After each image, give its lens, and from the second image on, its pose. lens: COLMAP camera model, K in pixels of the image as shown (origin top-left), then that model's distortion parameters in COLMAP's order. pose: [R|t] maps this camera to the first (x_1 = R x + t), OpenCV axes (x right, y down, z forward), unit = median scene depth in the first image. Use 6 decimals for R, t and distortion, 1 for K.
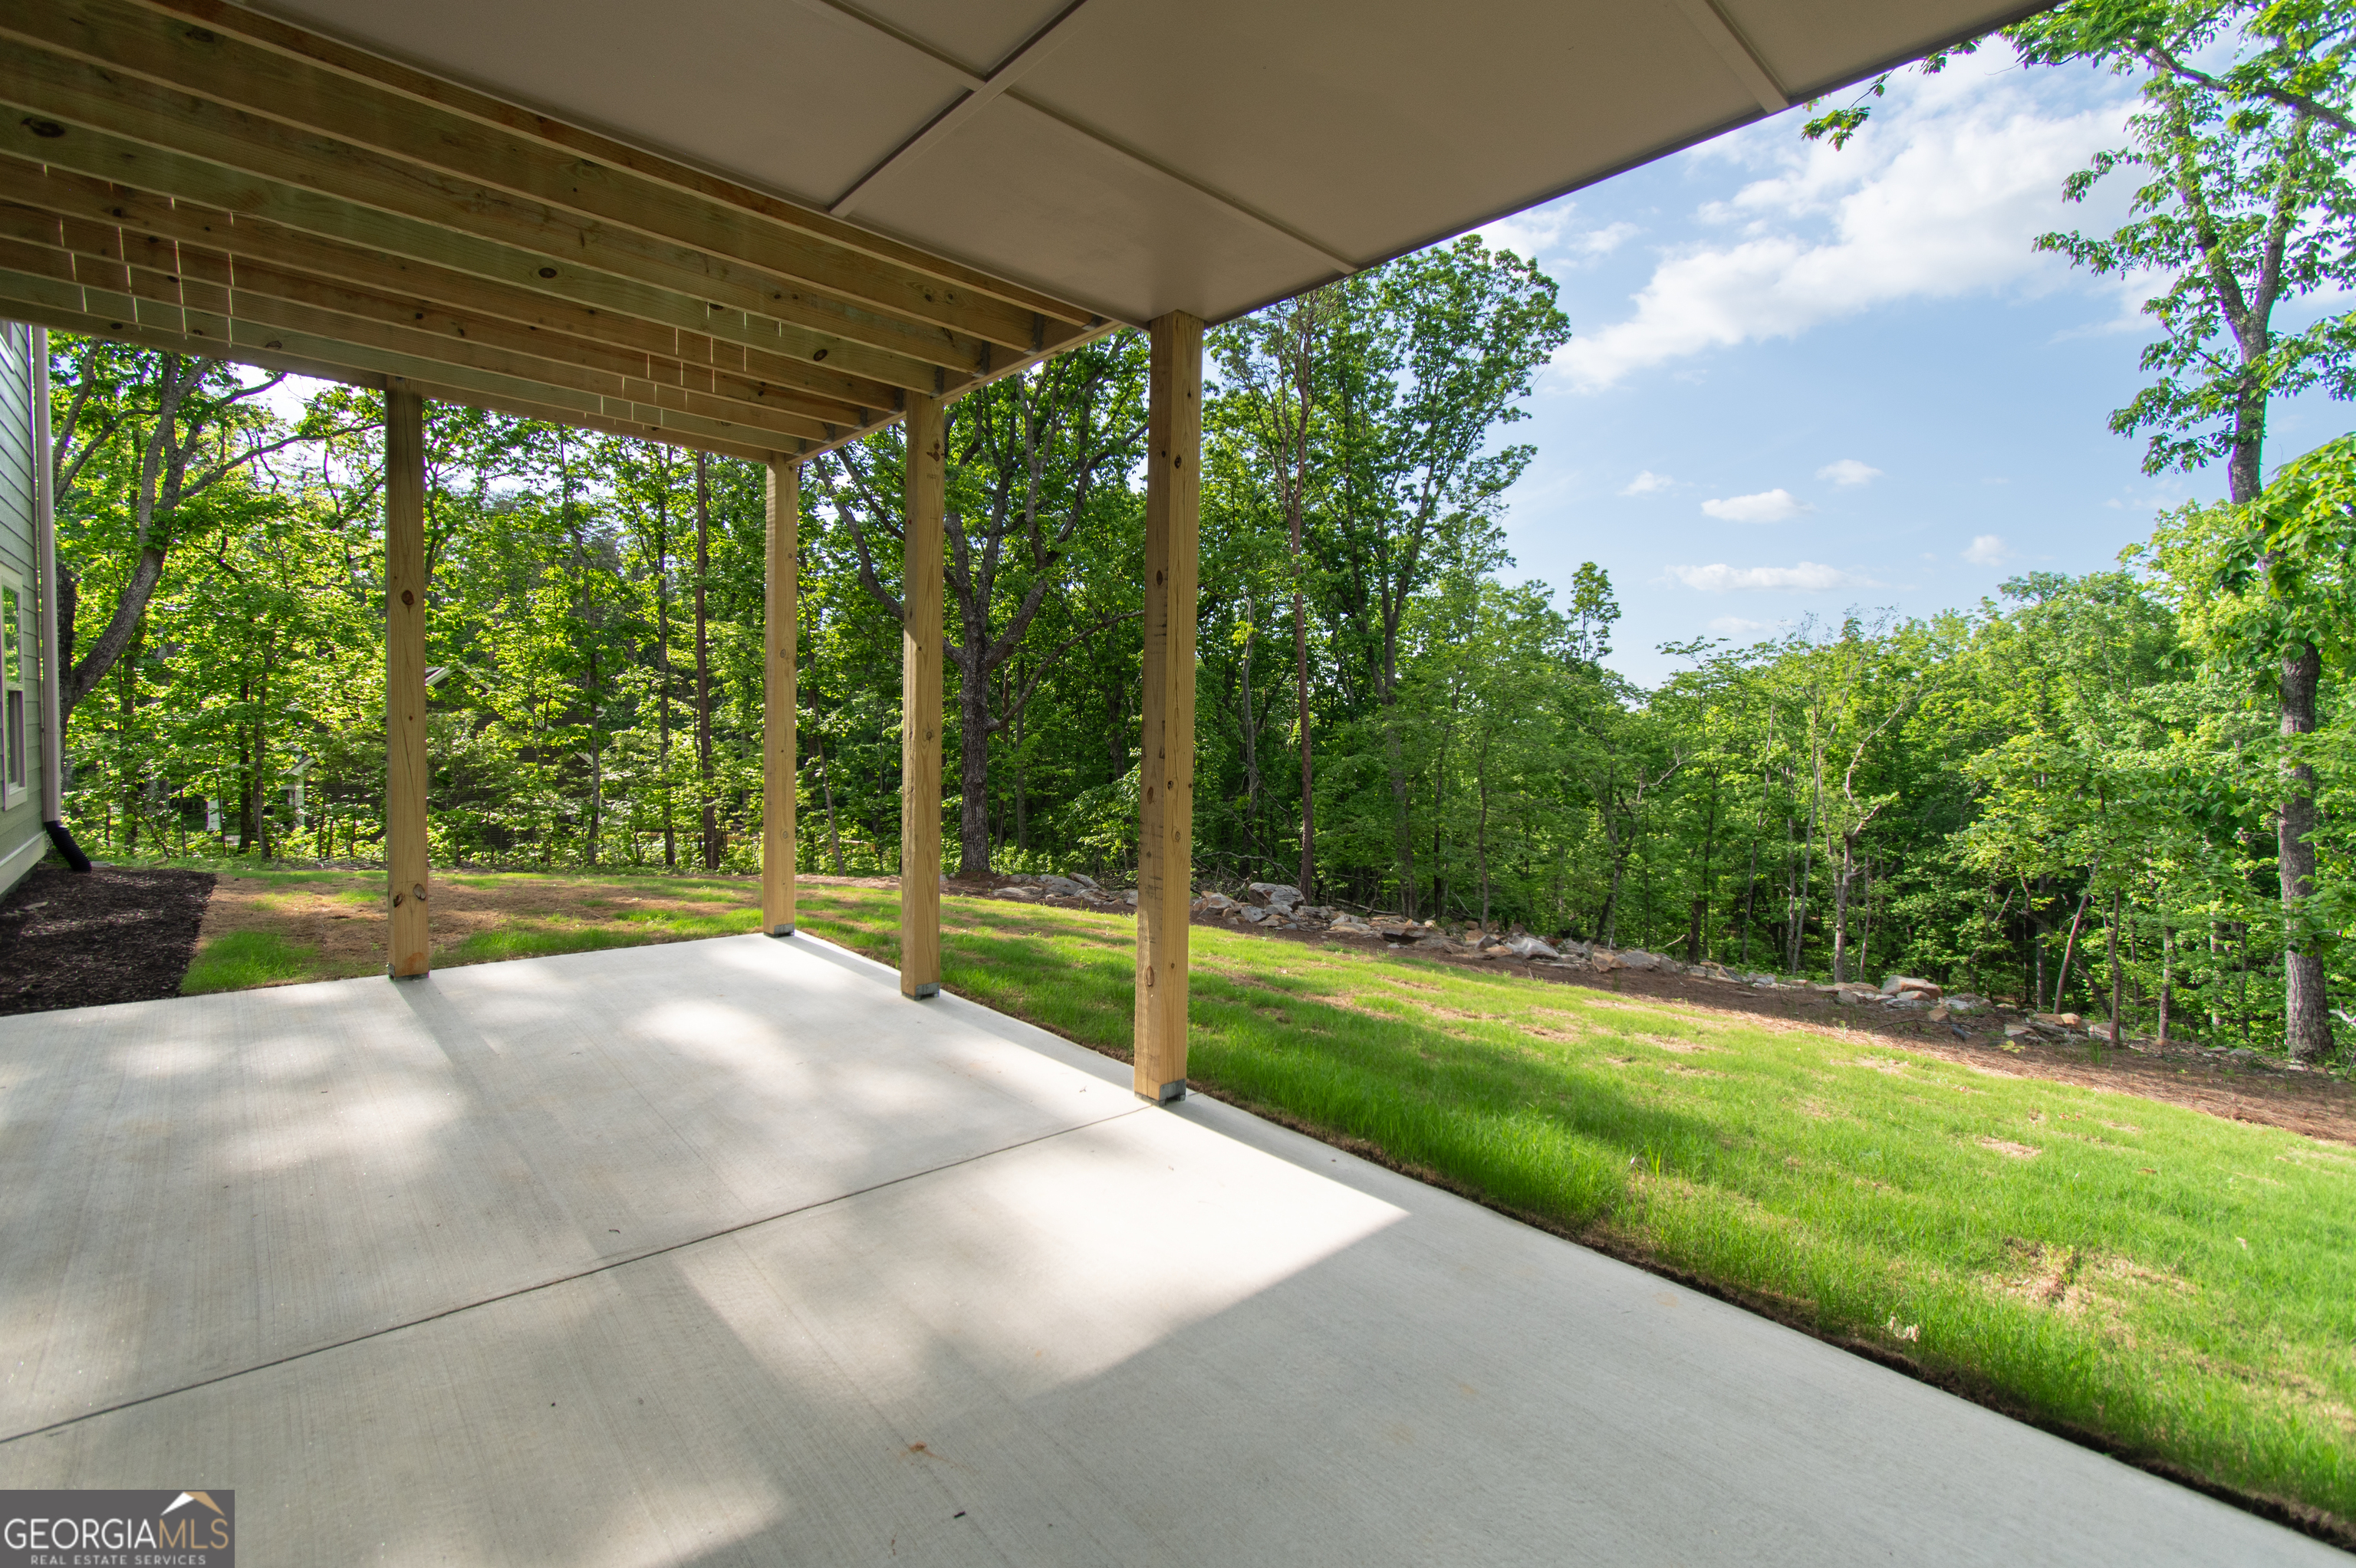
lens RADIAL K [[1050.8, 0, 1182.7], [0, 1050.8, 769.2], [0, 0, 1]] dist [0.002697, 0.001156]
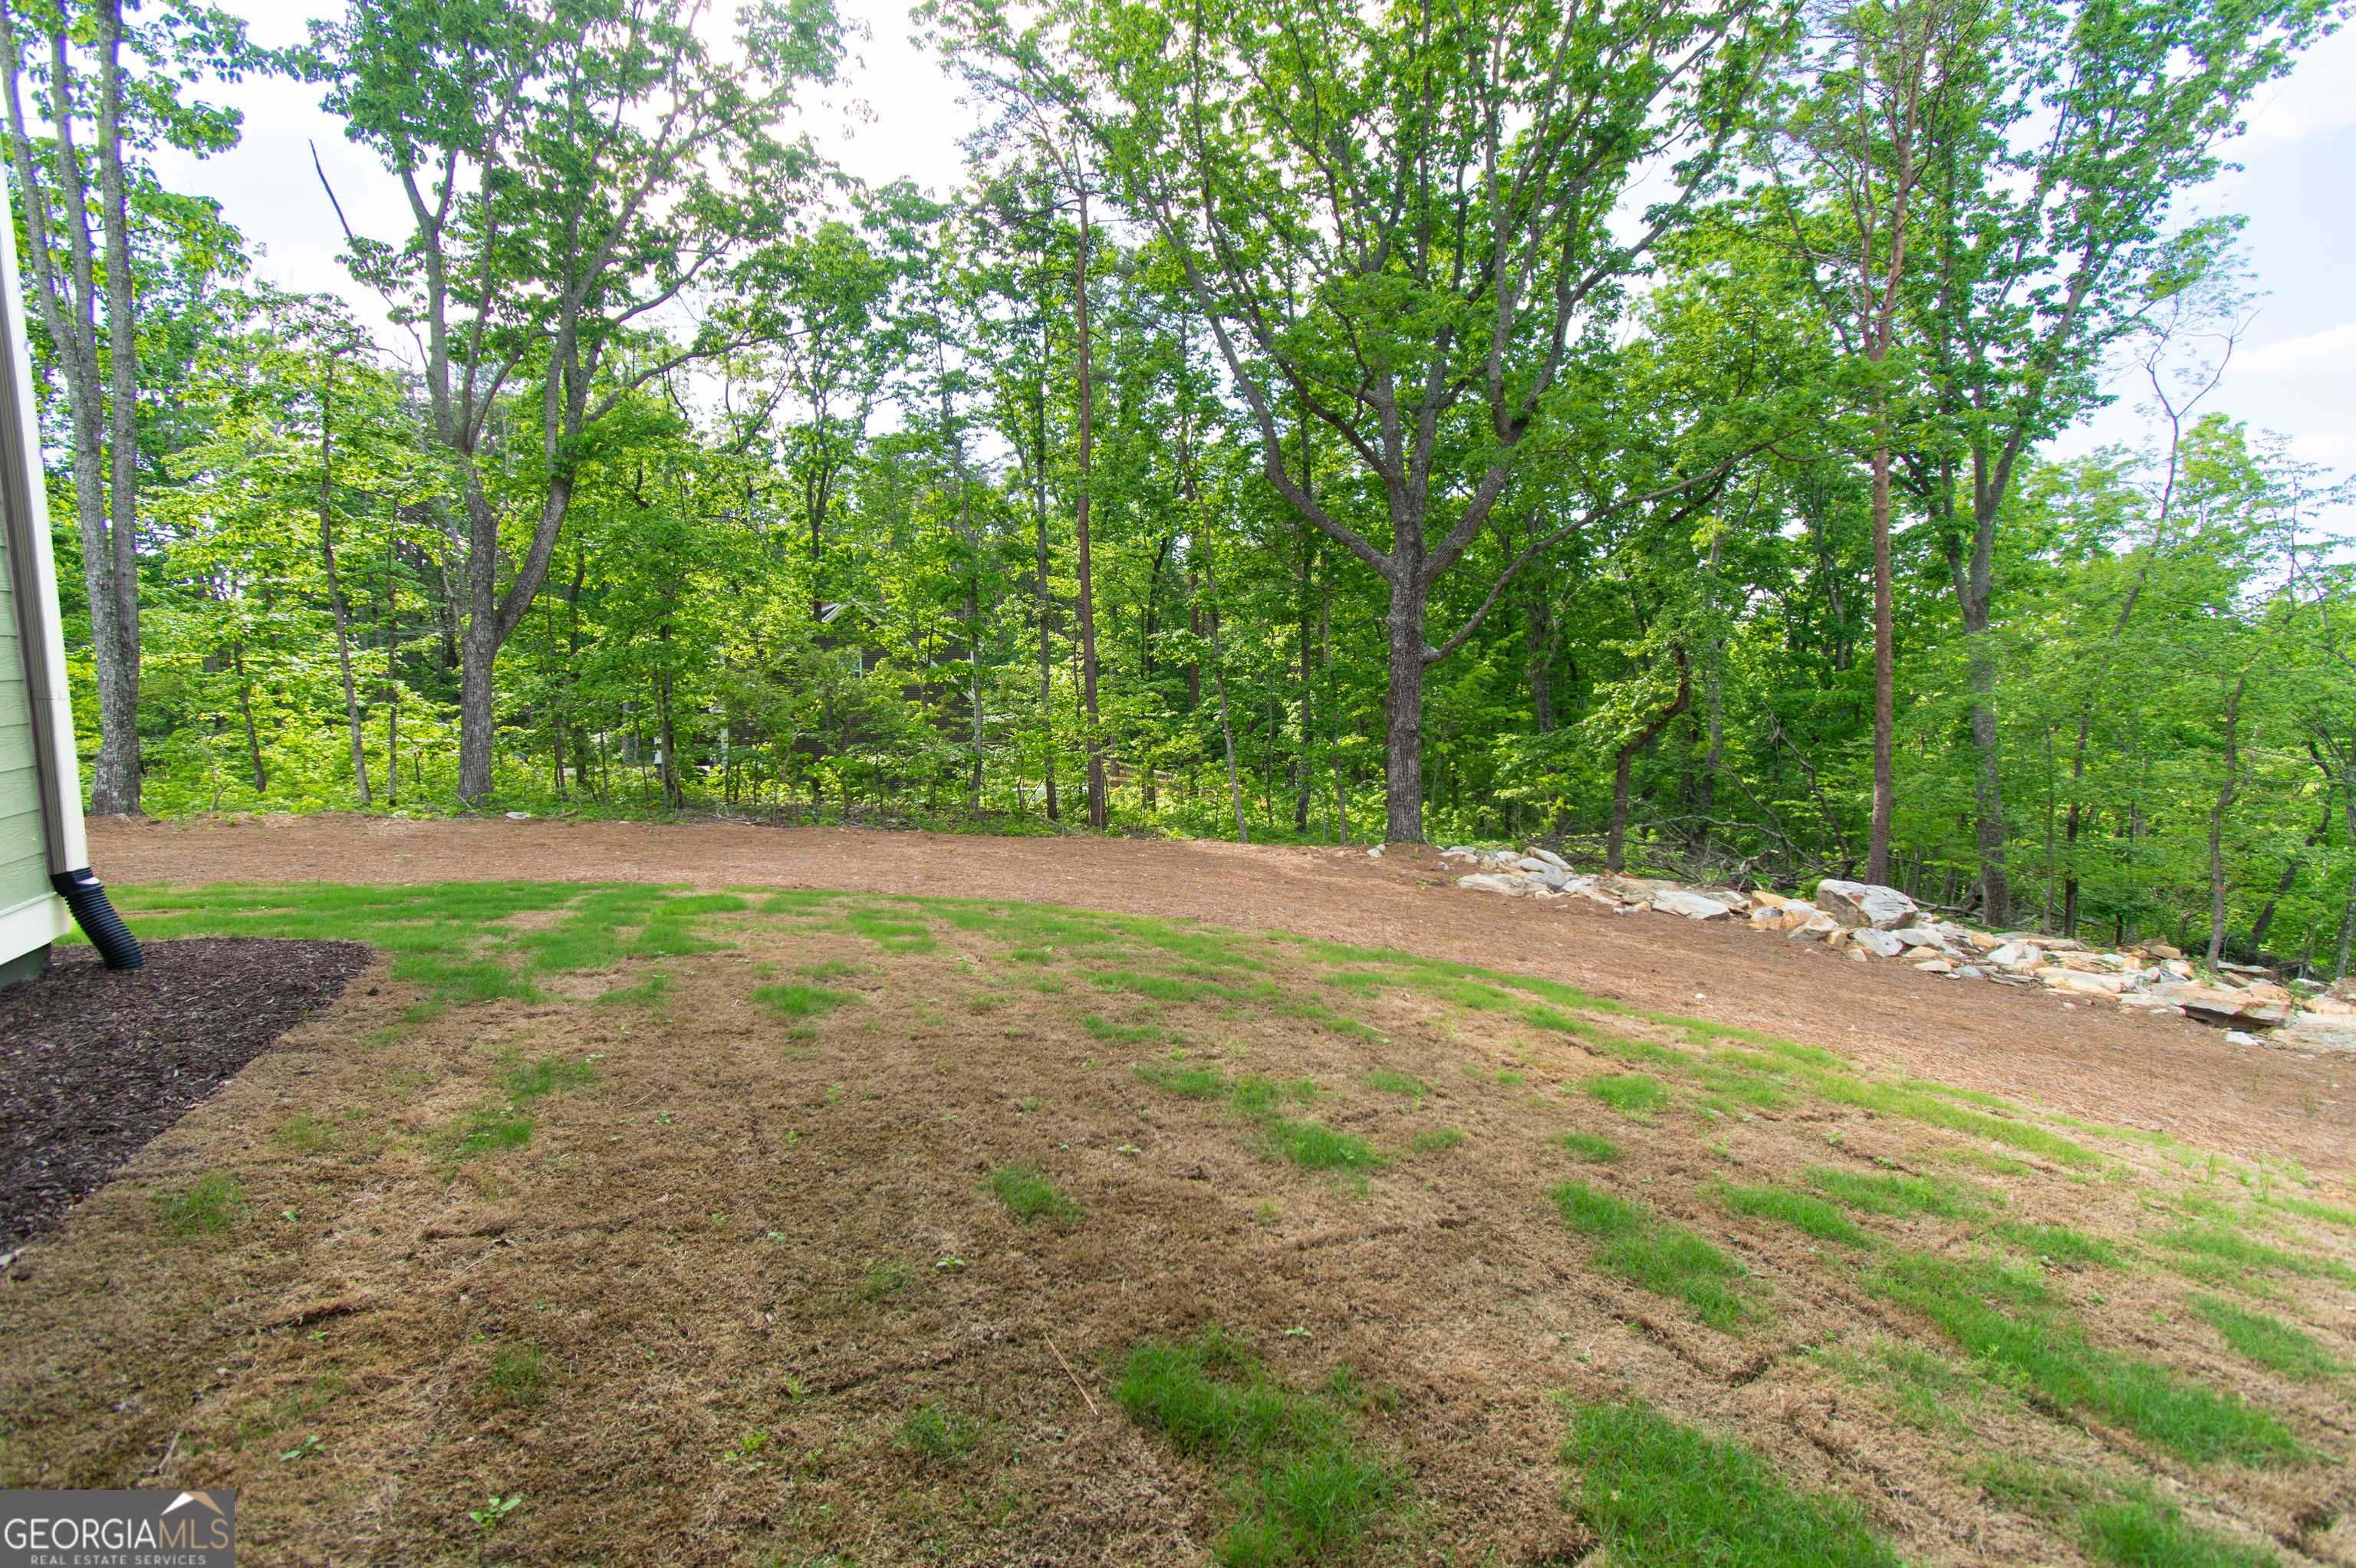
lens RADIAL K [[1059.1, 0, 1184.2], [0, 1059.1, 771.7], [0, 0, 1]] dist [0.000003, 0.005093]
pose [[0.950459, 0.021405, -0.310112, -0.093325], [-0.000356, 0.997701, 0.067772, -0.007375], [0.310850, -0.064304, 0.948281, 0.166965]]
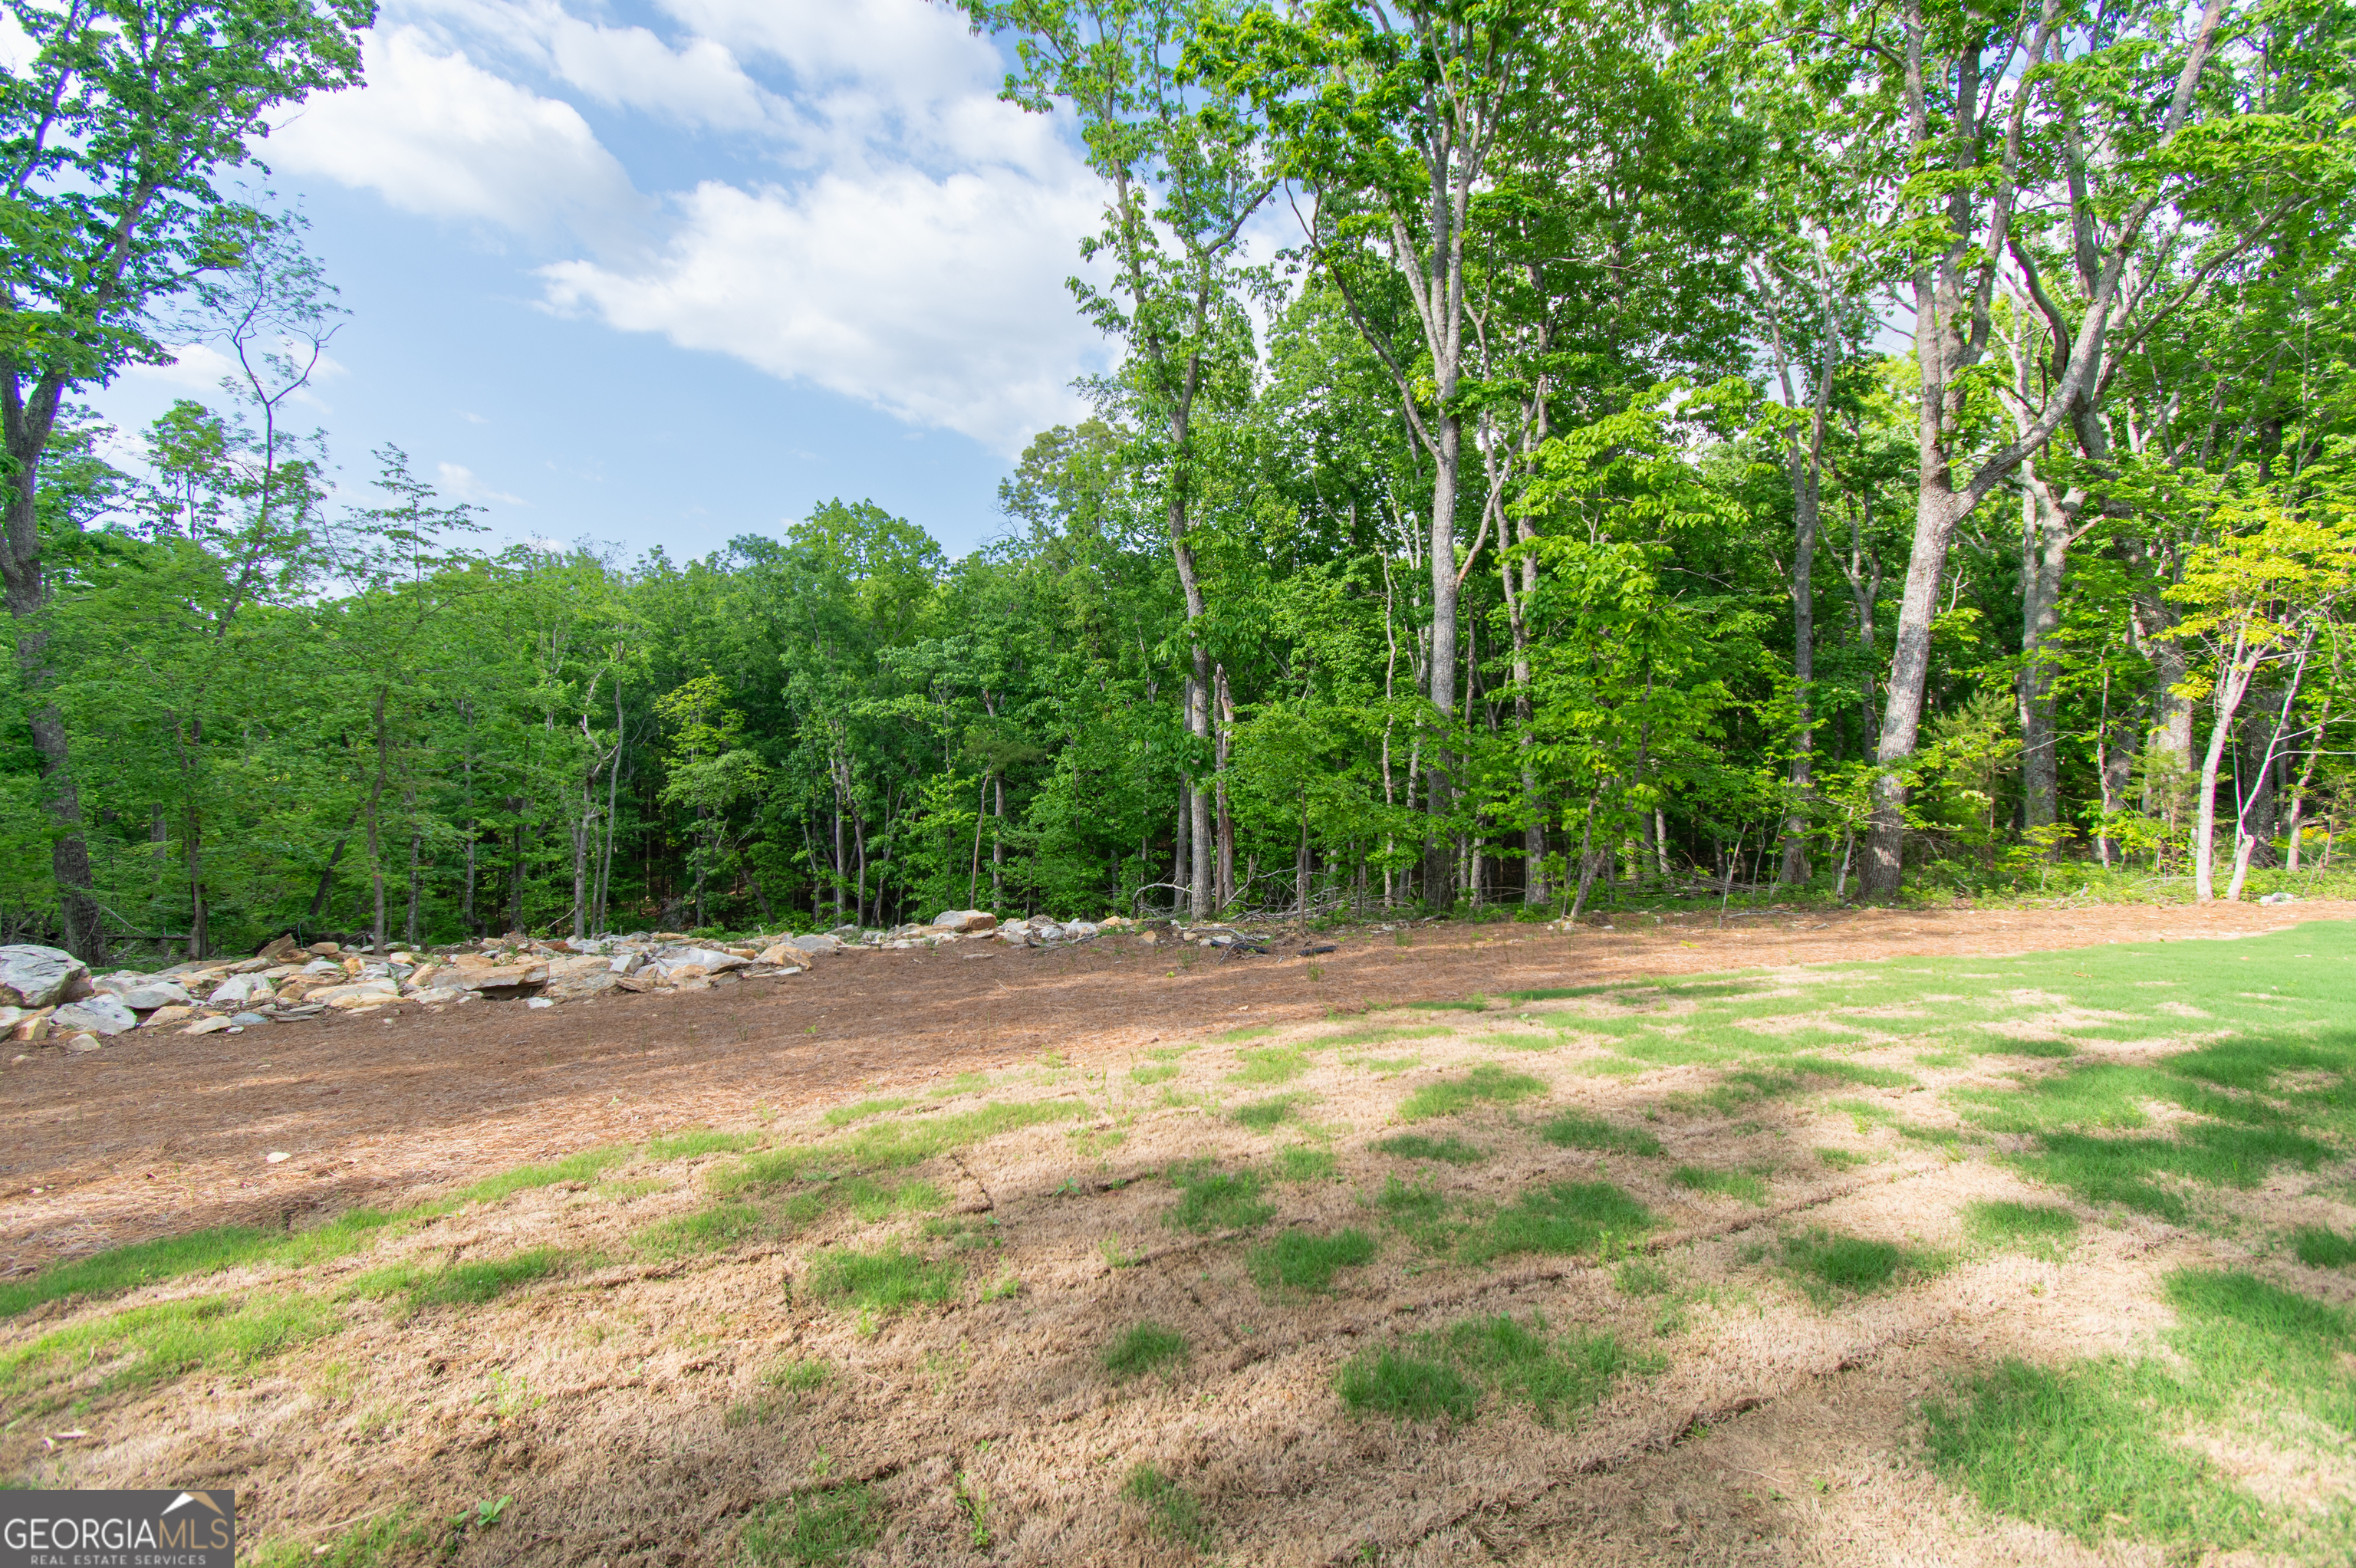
lens RADIAL K [[1059.1, 0, 1184.2], [0, 1059.1, 771.7], [0, 0, 1]] dist [0.000003, 0.005093]
pose [[0.328417, -0.051894, 0.943106, -0.157558], [-0.015337, 0.998065, 0.060259, -0.007444], [-0.944408, -0.034255, 0.326985, 0.261567]]
